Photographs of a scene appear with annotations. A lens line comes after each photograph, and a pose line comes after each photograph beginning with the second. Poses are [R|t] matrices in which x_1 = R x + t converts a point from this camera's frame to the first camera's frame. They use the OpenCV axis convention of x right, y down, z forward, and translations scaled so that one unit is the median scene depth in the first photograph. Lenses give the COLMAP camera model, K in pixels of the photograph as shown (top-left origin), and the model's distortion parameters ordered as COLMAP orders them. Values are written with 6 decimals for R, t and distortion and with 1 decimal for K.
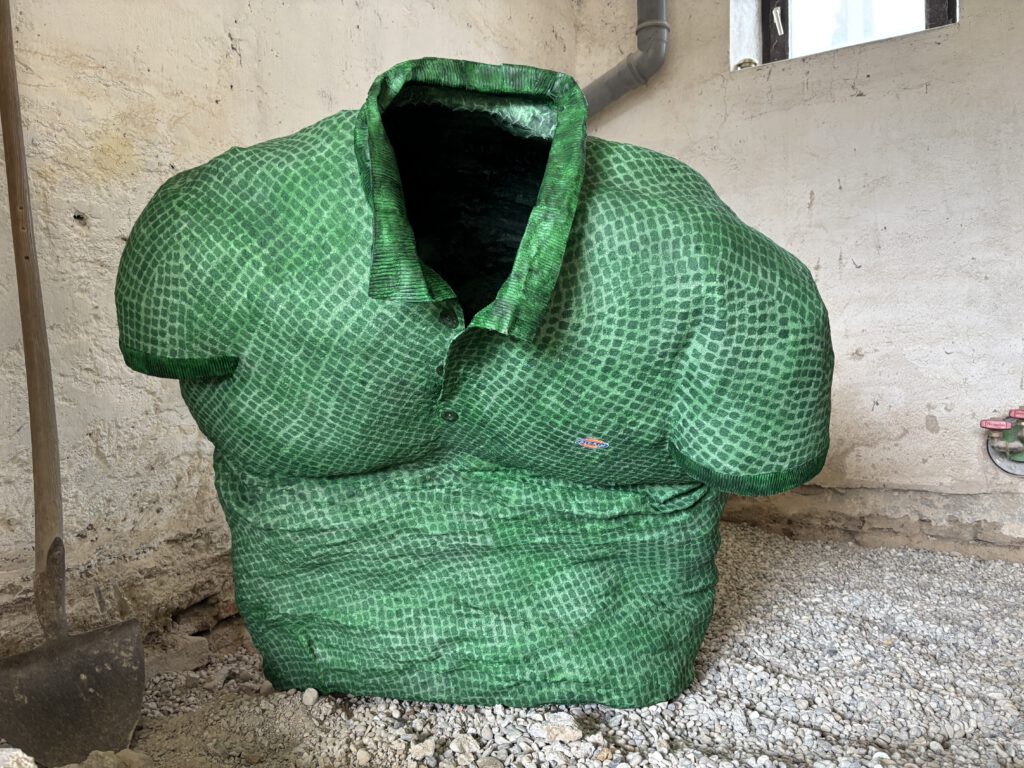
lens RADIAL K [[786.2, 0, 511.0], [0, 786.2, 381.1], [0, 0, 1]] dist [0.009541, -0.012255]
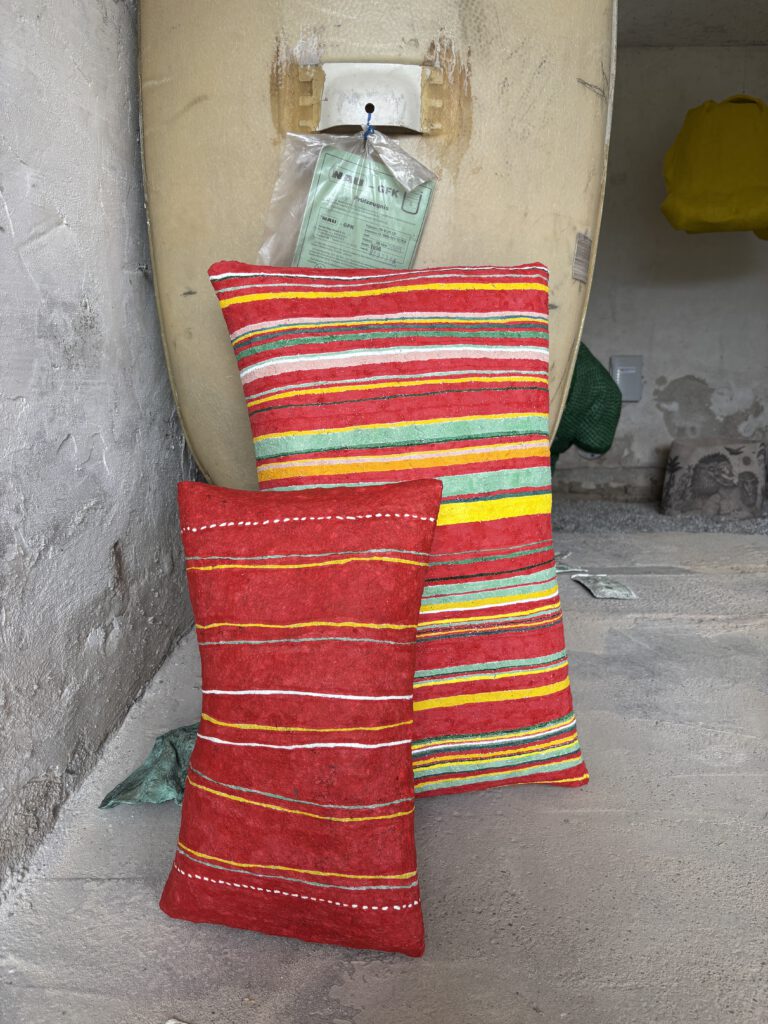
lens RADIAL K [[786.2, 0, 377.5], [0, 786.2, 518.1], [0, 0, 1]] dist [0.009541, -0.012255]
pose [[0.886803, -0.061379, 0.458054, -0.787638], [-0.005803, 0.989584, 0.143837, -0.019091], [-0.462112, -0.130213, 0.877210, -0.561290]]
